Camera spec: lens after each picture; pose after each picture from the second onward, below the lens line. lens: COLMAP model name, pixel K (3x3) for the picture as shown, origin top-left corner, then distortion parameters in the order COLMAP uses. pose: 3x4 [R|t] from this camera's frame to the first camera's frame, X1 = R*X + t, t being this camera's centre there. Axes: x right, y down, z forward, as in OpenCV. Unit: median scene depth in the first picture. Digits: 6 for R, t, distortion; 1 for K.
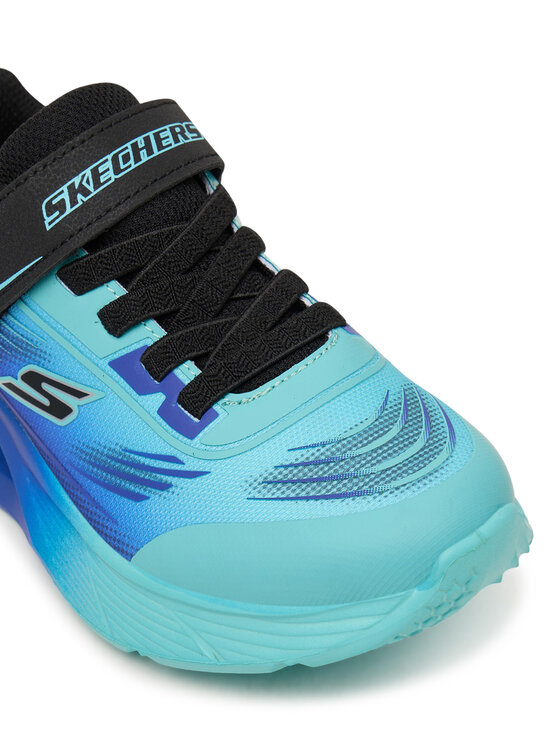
lens RADIAL K [[1619.0, 0, 280.0], [0, 1619.0, 373.0], [0, 0, 1]] dist [0.361512, -6.452131]
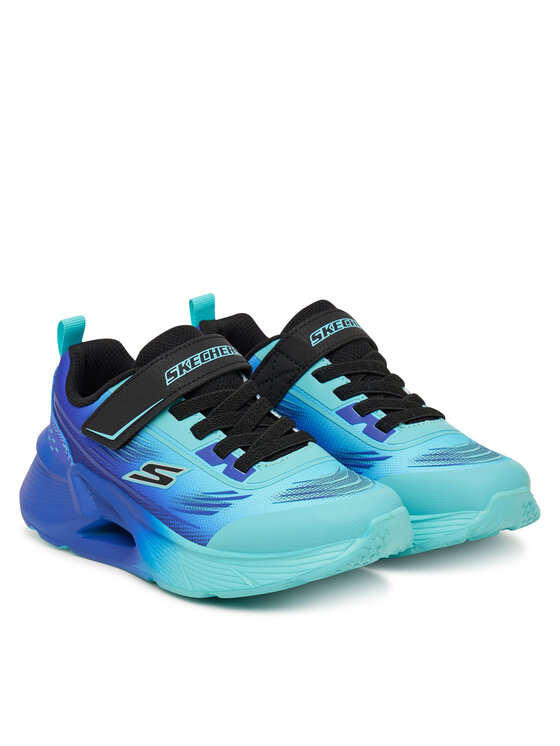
lens RADIAL K [[2194.8, 0, 280.0], [0, 2194.8, 373.0], [0, 0, 1]] dist [-0.015188, -0.120685]
pose [[0.991698, 0.058130, 0.114703, -0.312879], [-0.008069, 0.918364, -0.395655, 0.945901], [-0.128338, 0.391444, 0.911208, -1.438382]]
